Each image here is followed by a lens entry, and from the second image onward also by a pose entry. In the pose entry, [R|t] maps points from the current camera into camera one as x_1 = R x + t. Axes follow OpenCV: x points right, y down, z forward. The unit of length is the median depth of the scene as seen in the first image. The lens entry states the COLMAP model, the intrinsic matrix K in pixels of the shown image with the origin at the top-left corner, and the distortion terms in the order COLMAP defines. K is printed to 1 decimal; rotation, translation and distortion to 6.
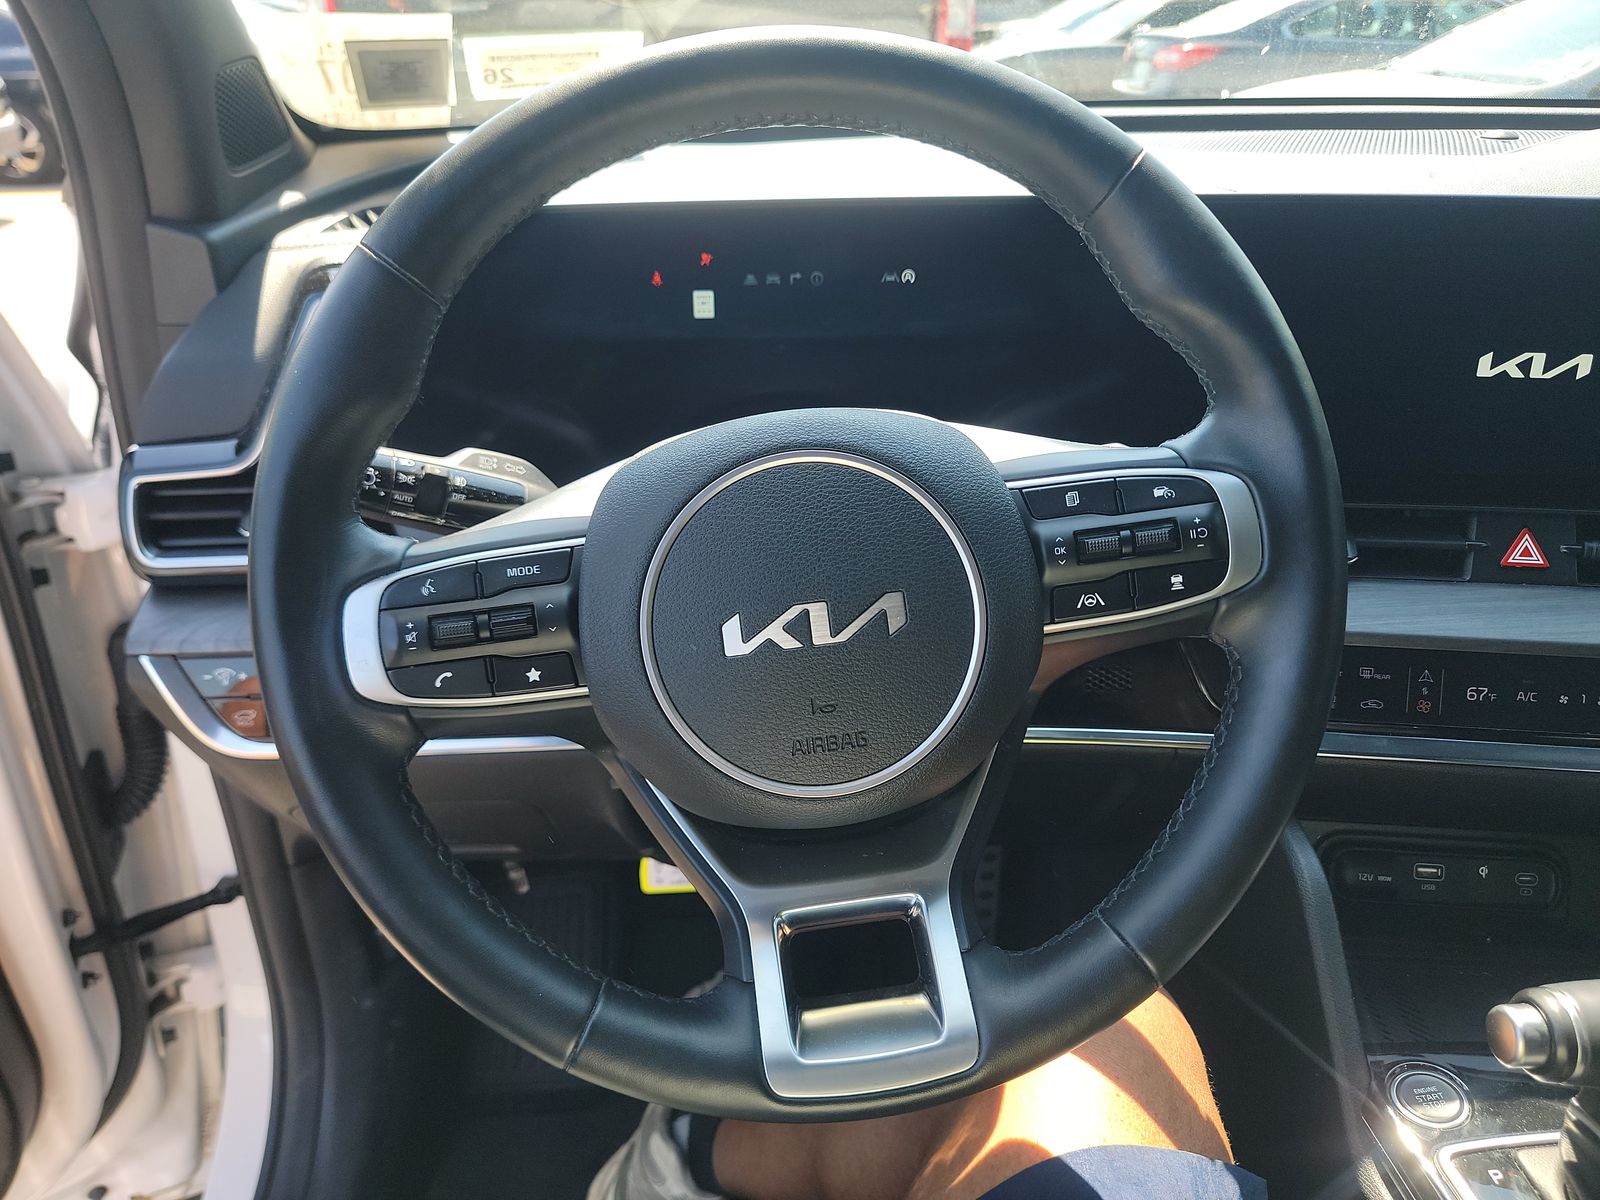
lens RADIAL K [[1100.3, 0, 772.2], [0, 1100.3, 606.2], [0, 0, 1]] dist [0.051308, -0.034641]
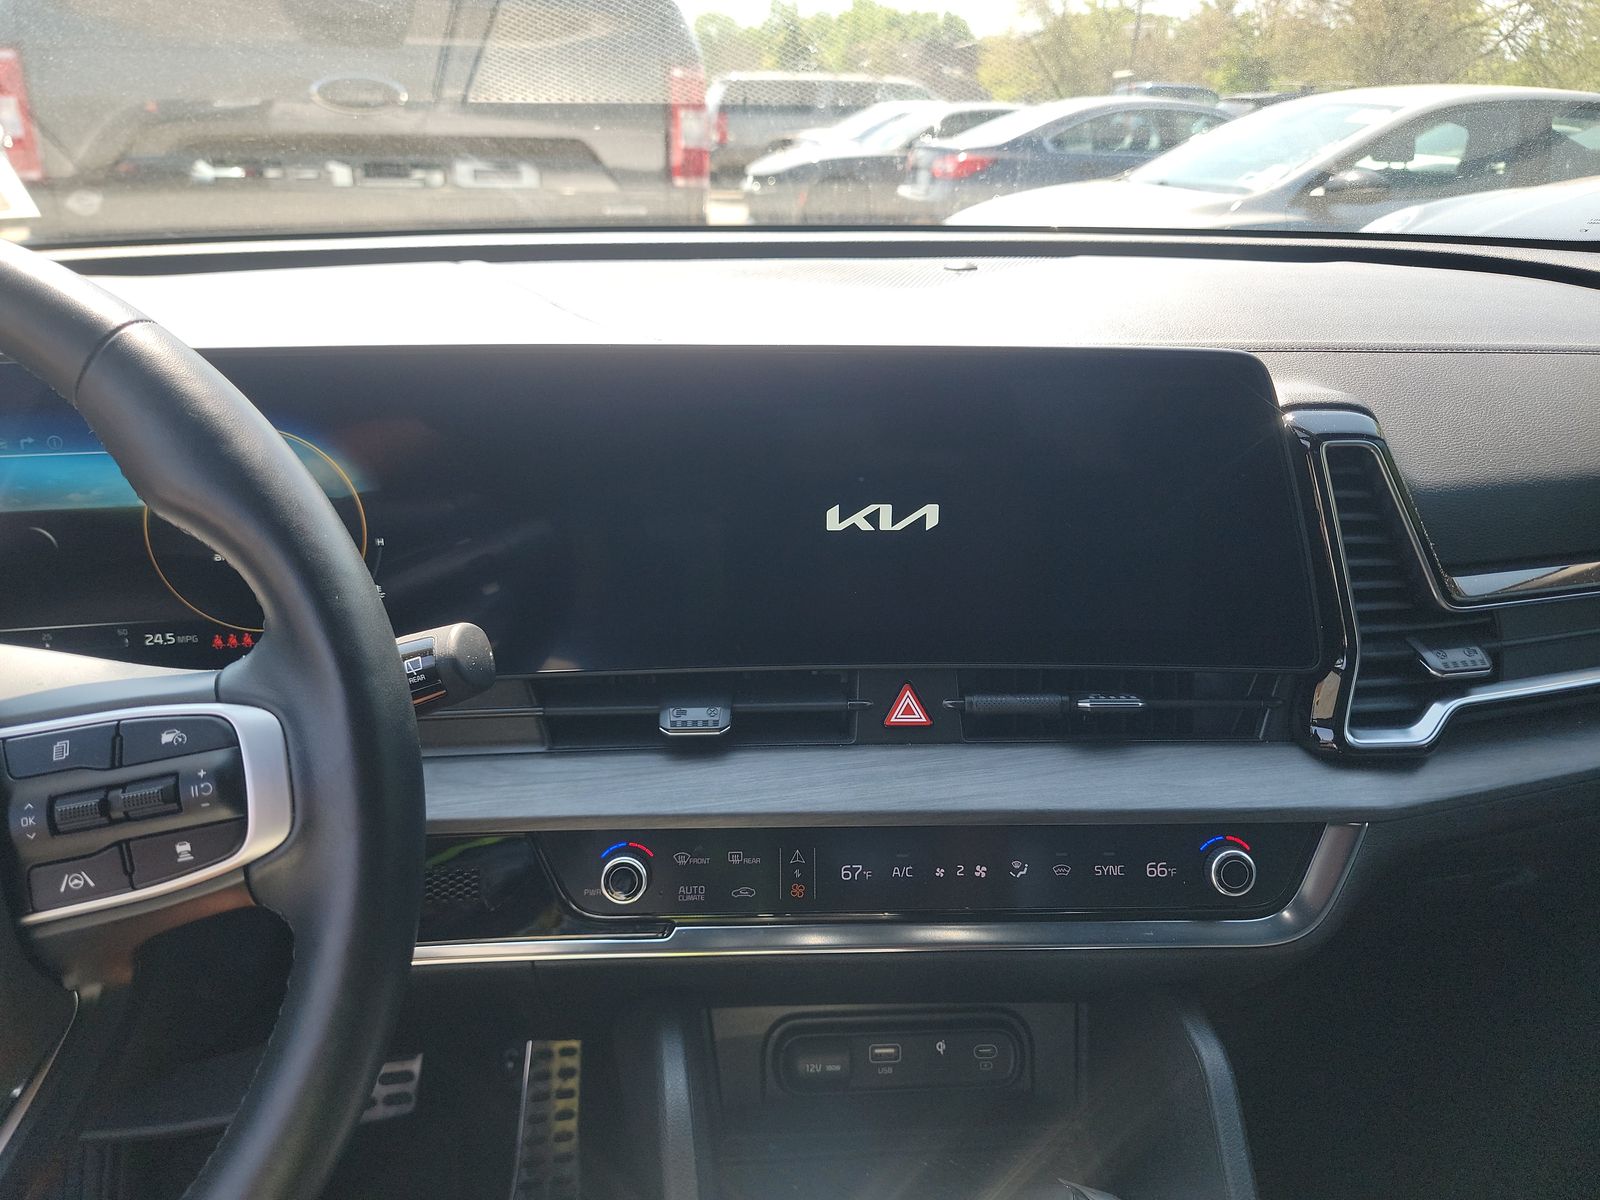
lens RADIAL K [[1102.0, 0, 791.8], [0, 1102.0, 591.1], [0, 0, 1]] dist [0.038371, -0.029128]
pose [[0.989646, -0.044167, 0.136566, 0.467409], [0.055814, 0.995013, -0.082666, -0.078683], [-0.132234, 0.089433, 0.987176, 0.091355]]
